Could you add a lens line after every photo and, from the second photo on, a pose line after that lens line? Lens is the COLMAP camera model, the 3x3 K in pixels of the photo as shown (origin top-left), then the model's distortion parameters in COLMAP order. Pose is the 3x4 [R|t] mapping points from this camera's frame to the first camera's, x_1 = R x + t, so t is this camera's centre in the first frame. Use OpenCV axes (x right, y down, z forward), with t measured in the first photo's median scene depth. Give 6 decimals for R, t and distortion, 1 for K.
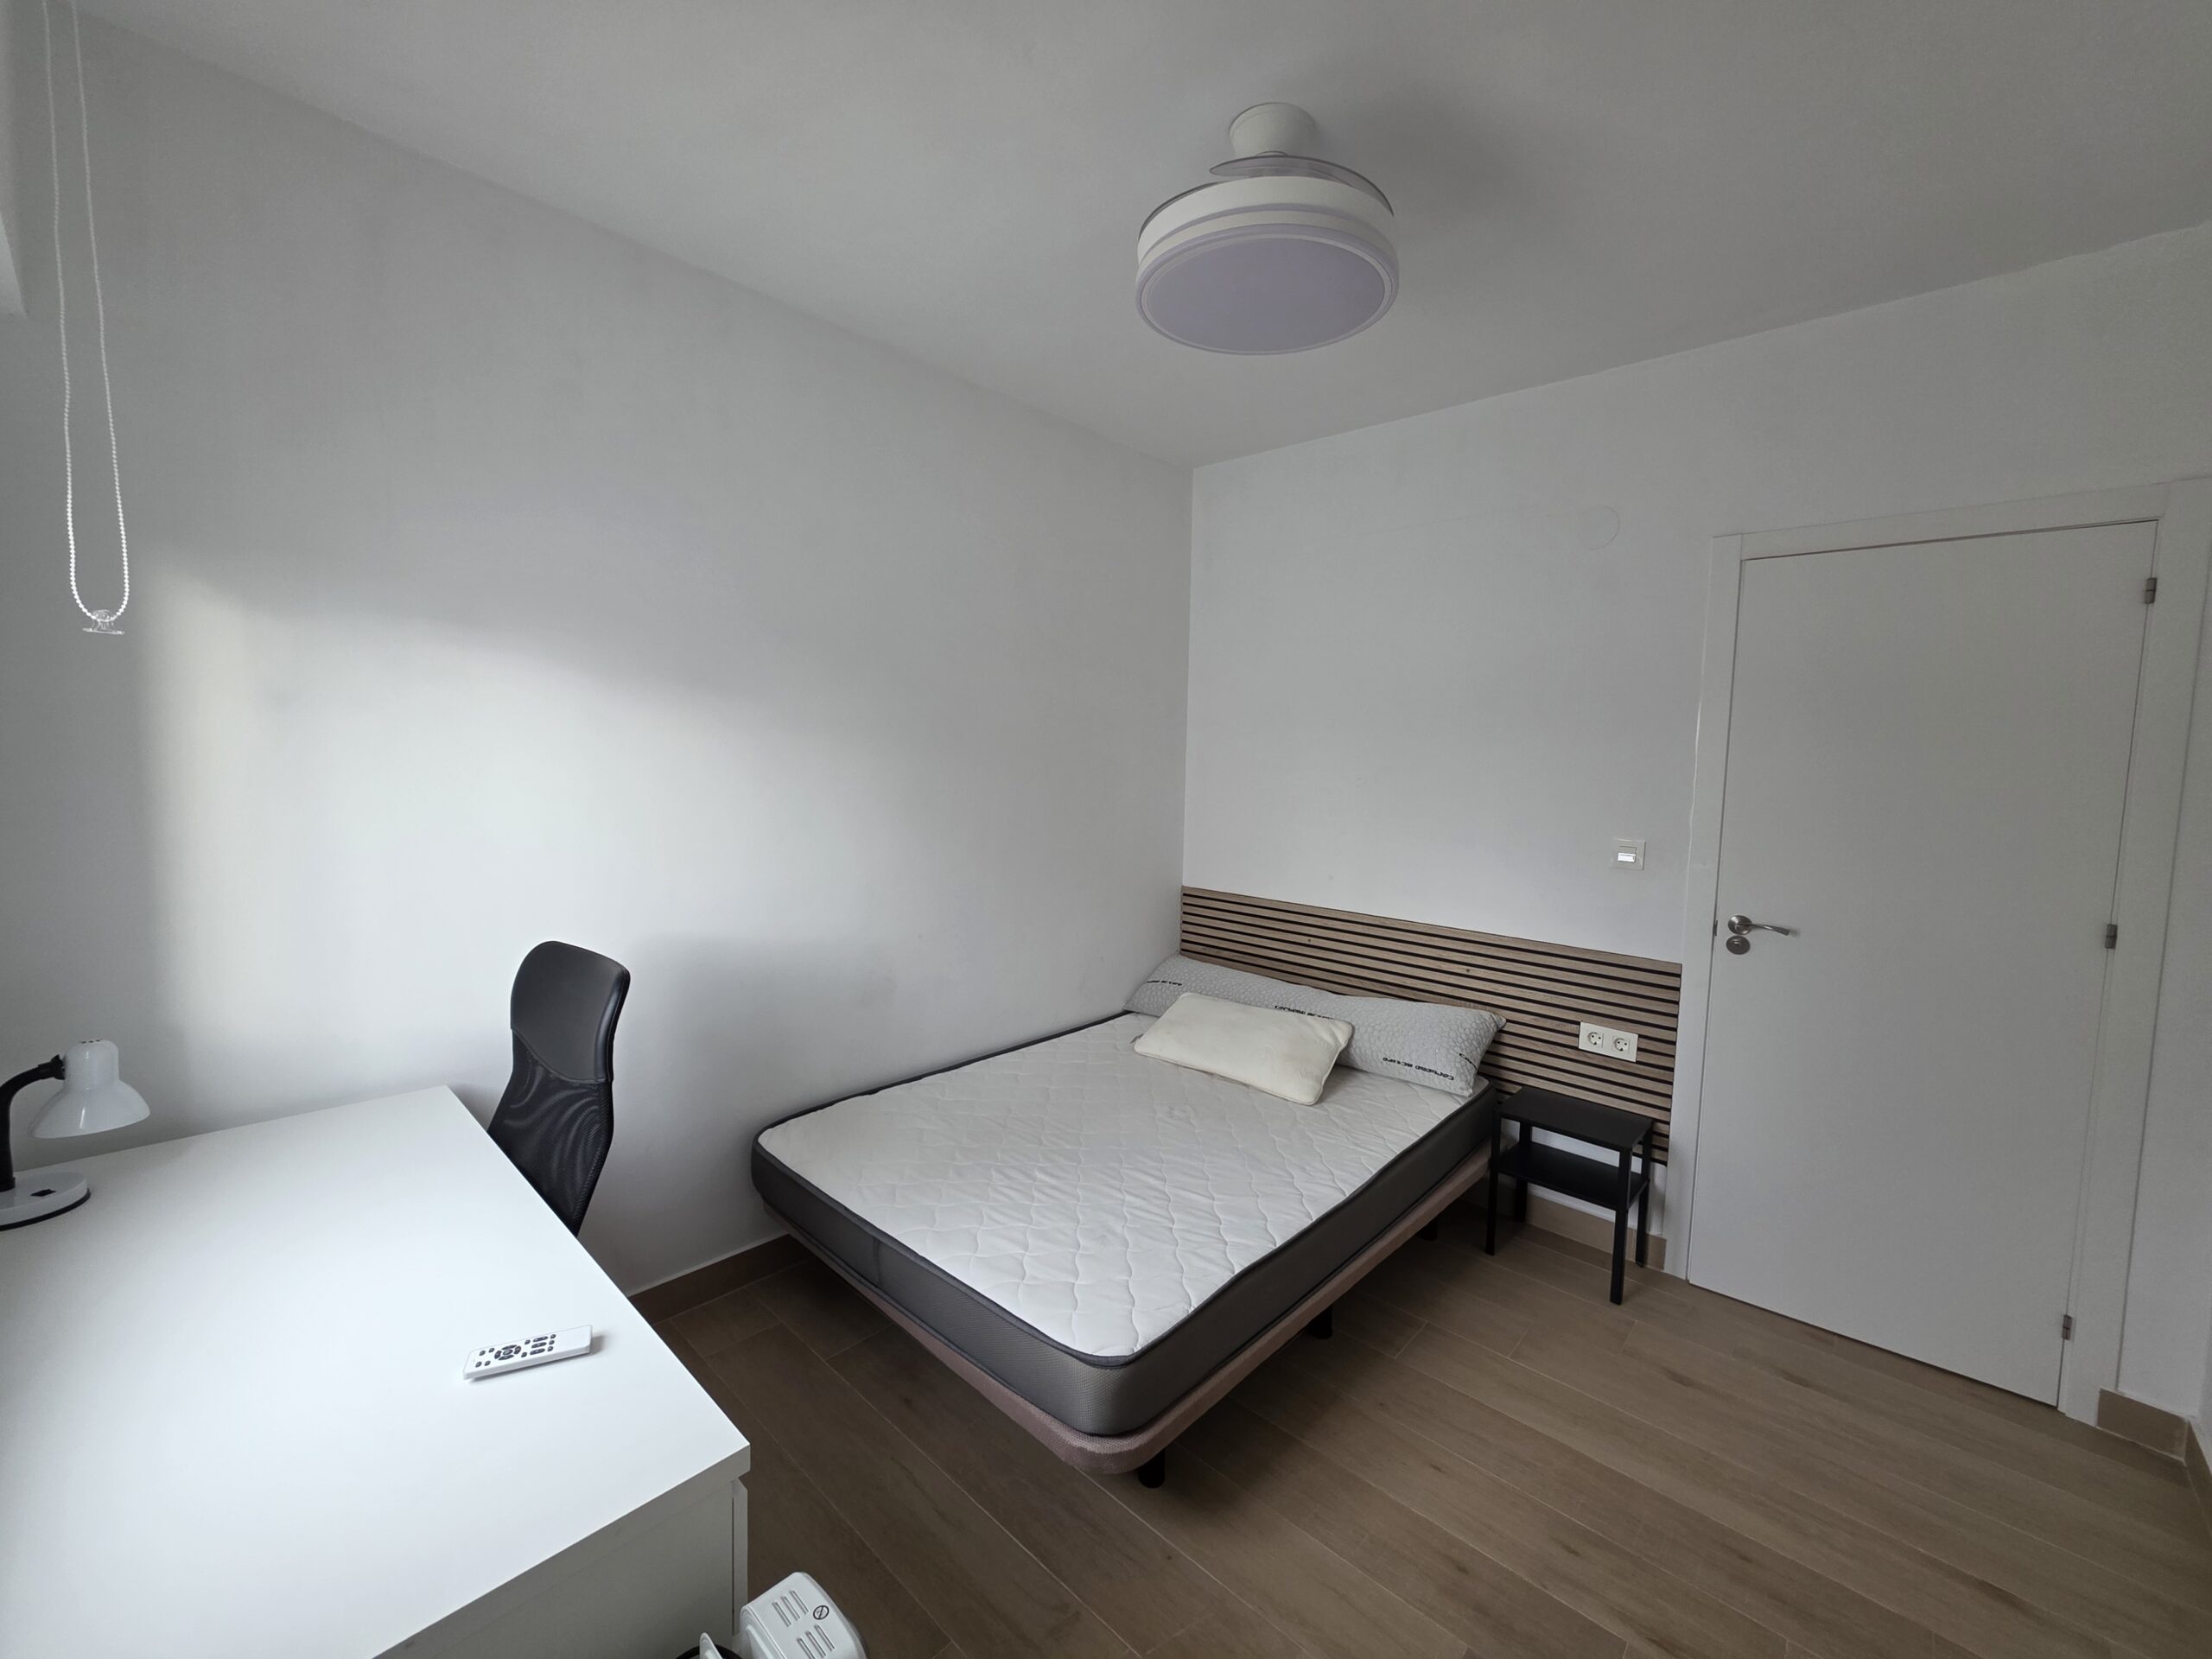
lens RADIAL K [[883.1, 0, 1106.0], [0, 883.1, 829.5], [0, 0, 1]] dist [-0.001029, -0.000239]
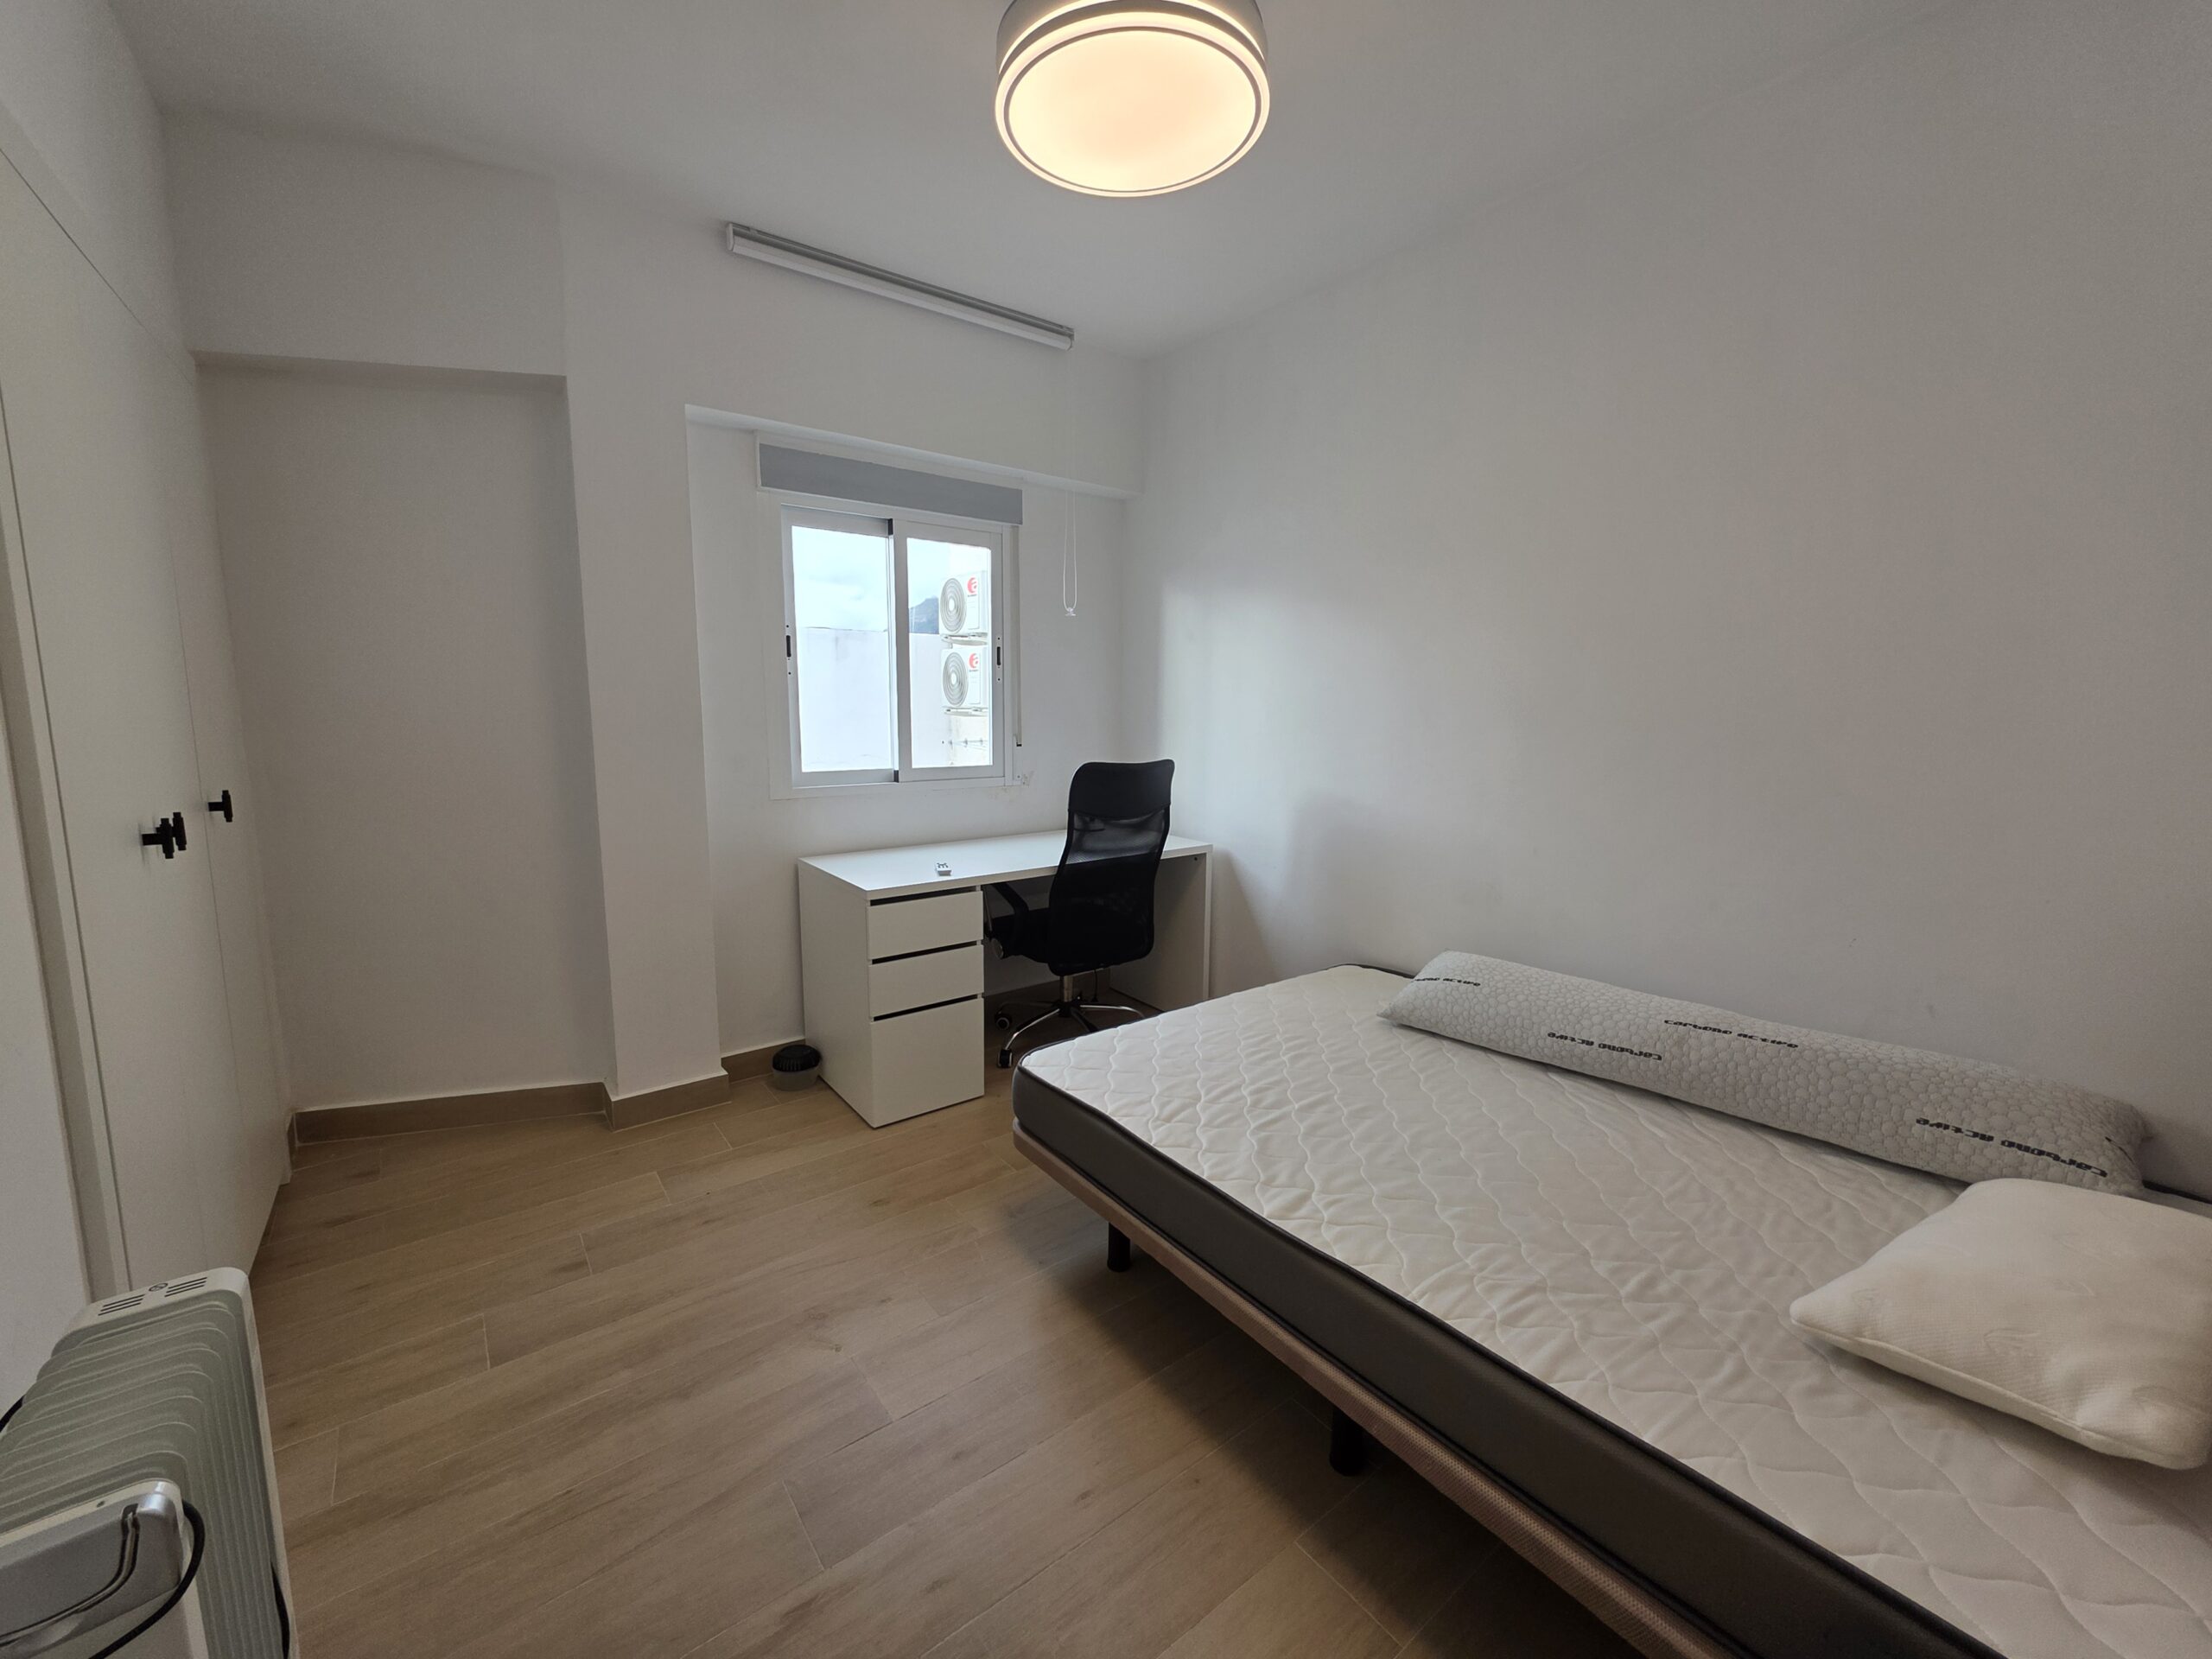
lens RADIAL K [[883.1, 0, 1106.0], [0, 883.1, 829.5], [0, 0, 1]] dist [-0.001029, -0.000239]
pose [[-0.165228, 0.123731, -0.978463, 1.082339], [-0.107058, 0.983987, 0.142508, 0.029472], [0.980428, 0.128298, -0.149336, 1.078182]]
